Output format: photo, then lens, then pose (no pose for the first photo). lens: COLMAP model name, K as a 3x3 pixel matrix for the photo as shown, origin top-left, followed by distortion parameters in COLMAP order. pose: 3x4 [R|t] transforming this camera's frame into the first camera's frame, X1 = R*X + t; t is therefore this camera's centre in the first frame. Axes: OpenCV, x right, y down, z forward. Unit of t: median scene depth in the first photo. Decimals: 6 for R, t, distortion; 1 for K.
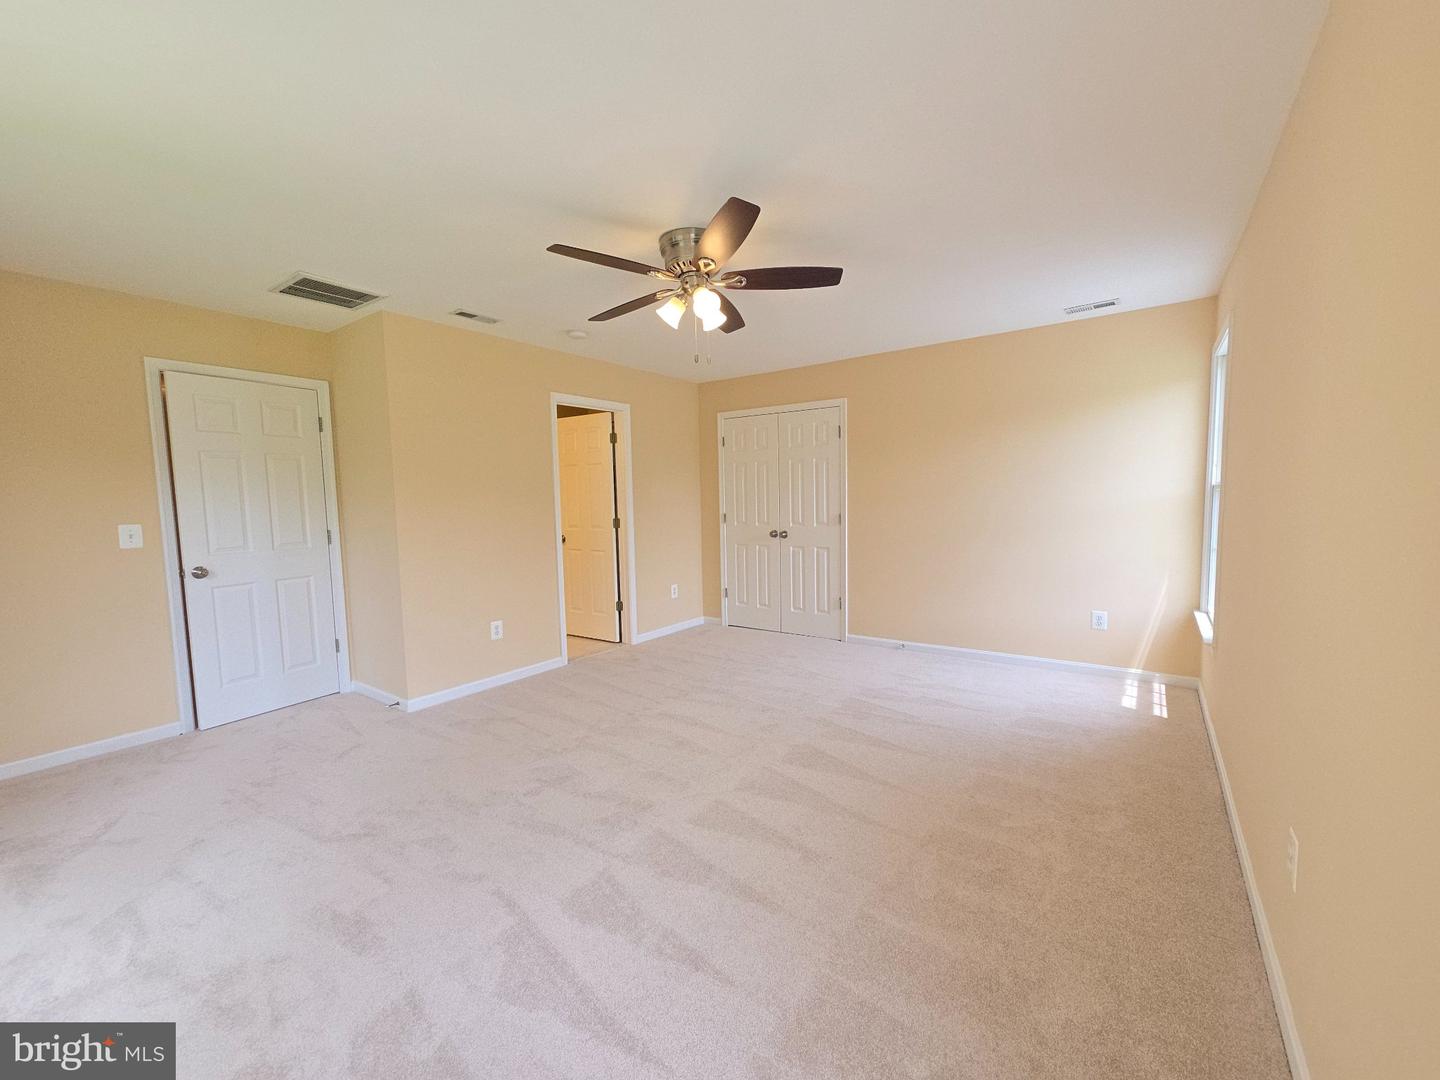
lens RADIAL K [[592.8, 0, 715.0], [0, 592.8, 545.9], [0, 0, 1]] dist [0.000925, 0.000130]
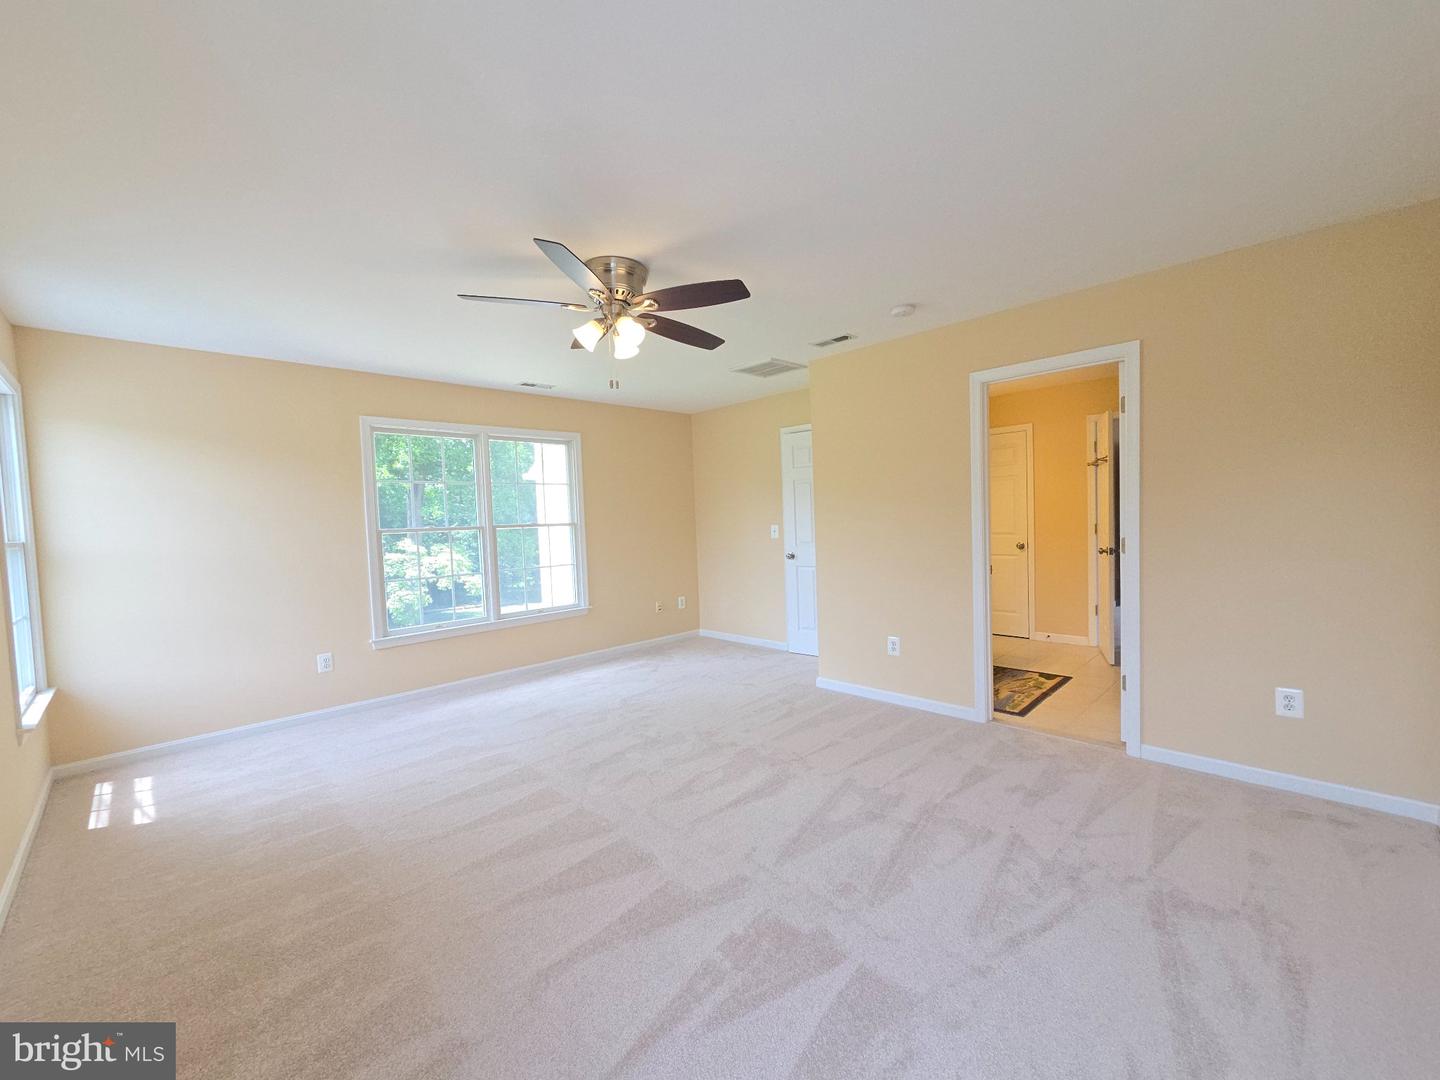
lens RADIAL K [[592.8, 0, 715.0], [0, 592.8, 545.9], [0, 0, 1]] dist [0.000925, 0.000130]
pose [[-0.162488, 0.072517, -0.984042, 0.796433], [-0.047620, 0.995557, 0.081229, -0.109252], [0.985561, 0.060059, -0.158313, 1.110972]]
